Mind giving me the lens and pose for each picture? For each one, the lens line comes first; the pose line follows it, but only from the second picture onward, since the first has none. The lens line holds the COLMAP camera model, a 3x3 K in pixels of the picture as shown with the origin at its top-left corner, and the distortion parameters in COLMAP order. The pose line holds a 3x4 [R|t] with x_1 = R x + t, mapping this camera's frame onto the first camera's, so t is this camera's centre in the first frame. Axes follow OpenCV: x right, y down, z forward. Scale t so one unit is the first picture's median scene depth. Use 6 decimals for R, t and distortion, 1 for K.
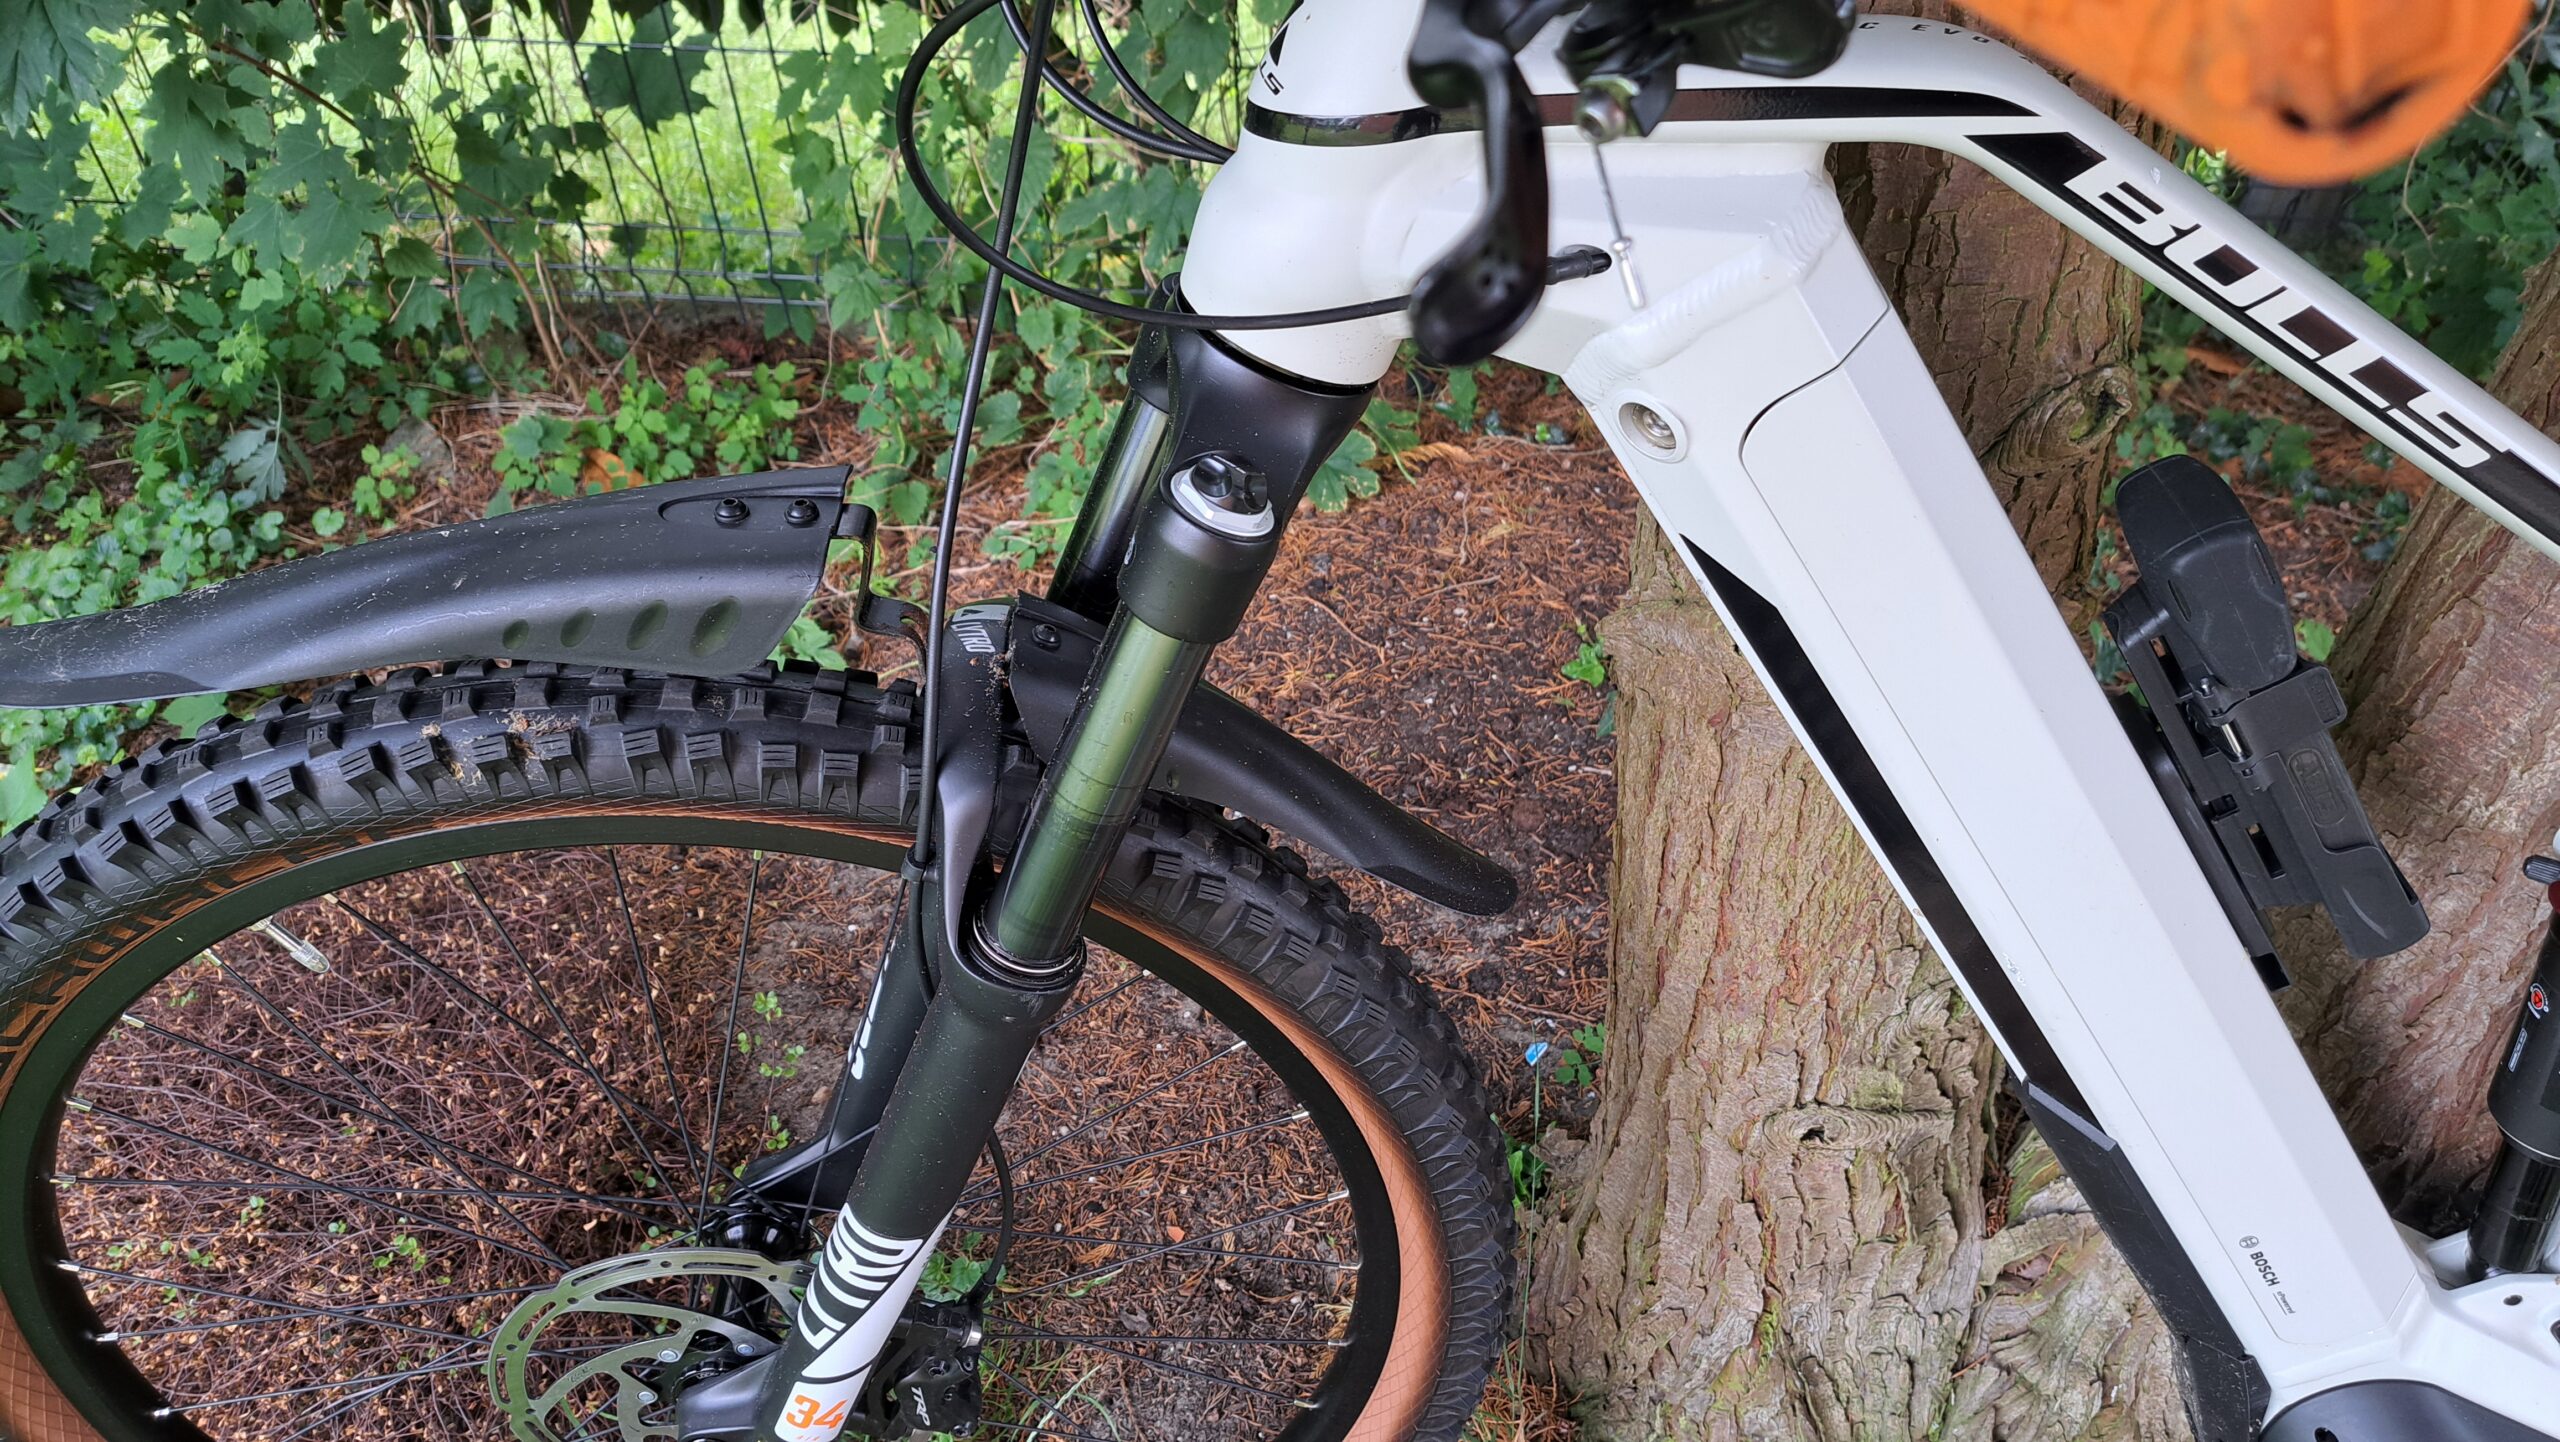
lens RADIAL K [[1782.5, 0, 1285.1], [0, 1782.5, 721.2], [0, 0, 1]] dist [0.016707, -0.034937]
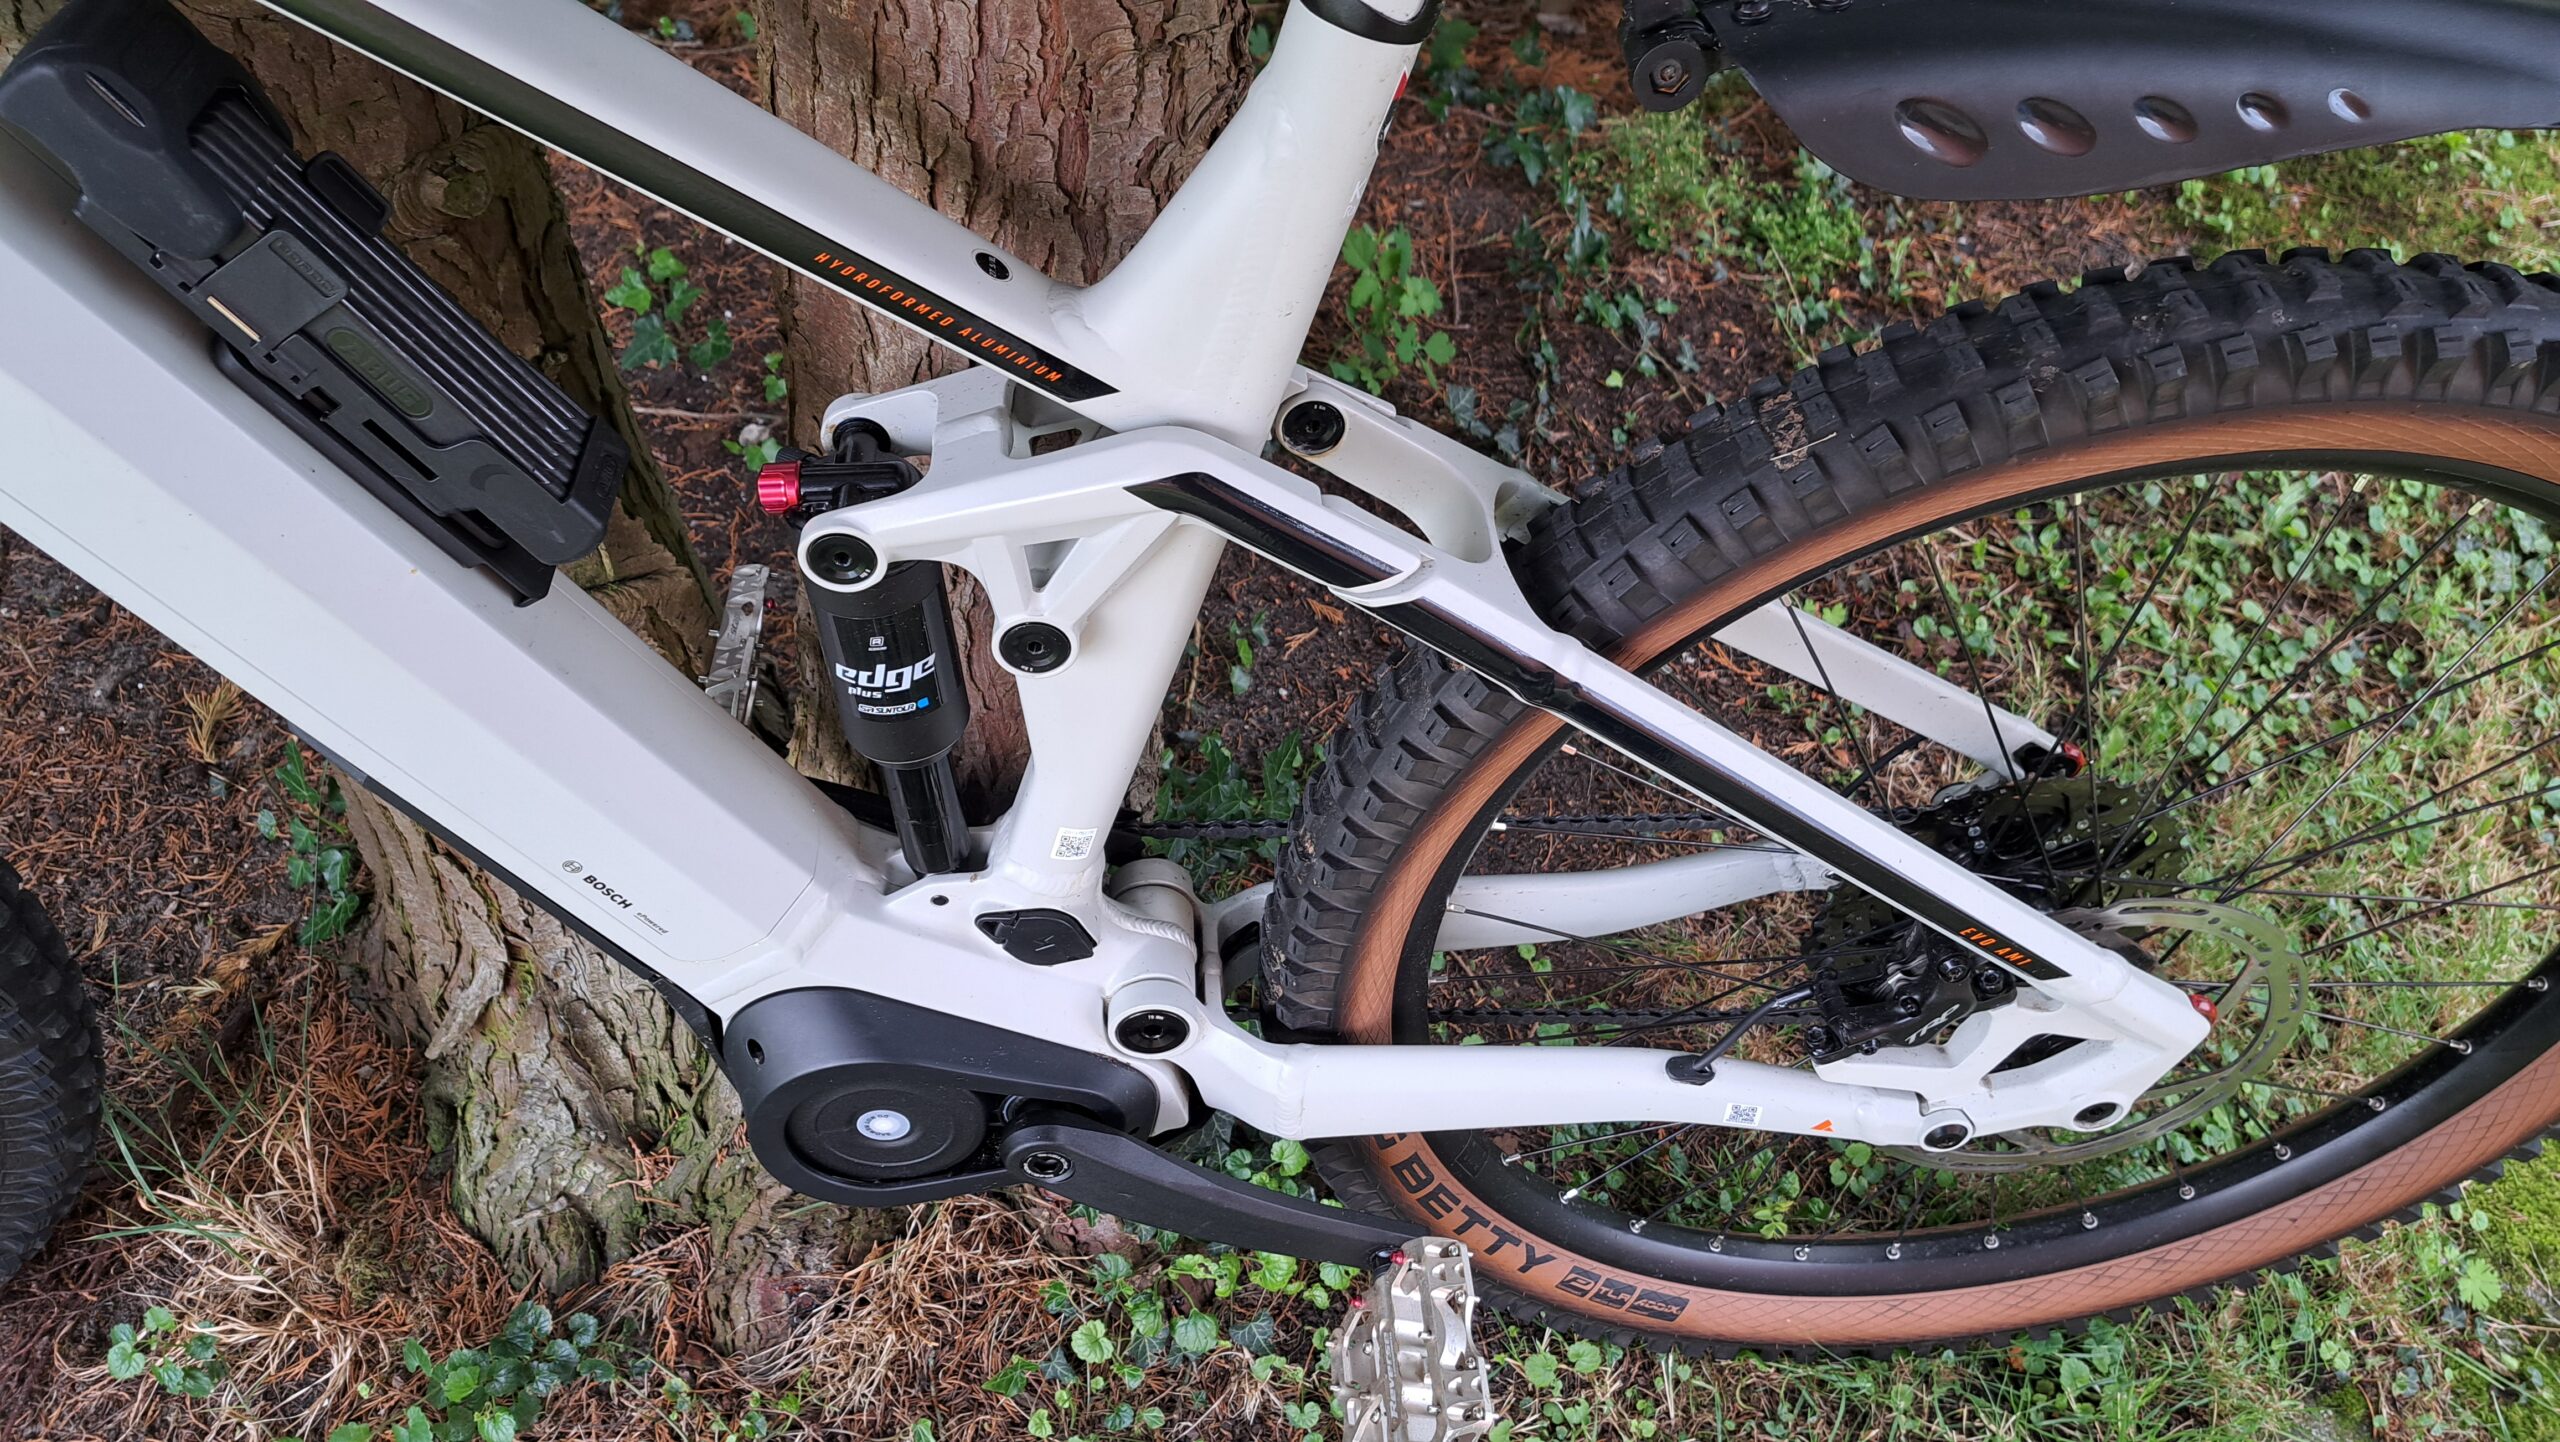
lens RADIAL K [[1782.5, 0, 1282.5], [0, 1782.5, 721.6], [0, 0, 1]] dist [0.016707, -0.034937]
pose [[0.985110, -0.063882, 0.159616, 0.426700], [0.032282, 0.980622, 0.193231, 0.023432], [-0.168867, -0.185201, 0.968083, 0.010392]]
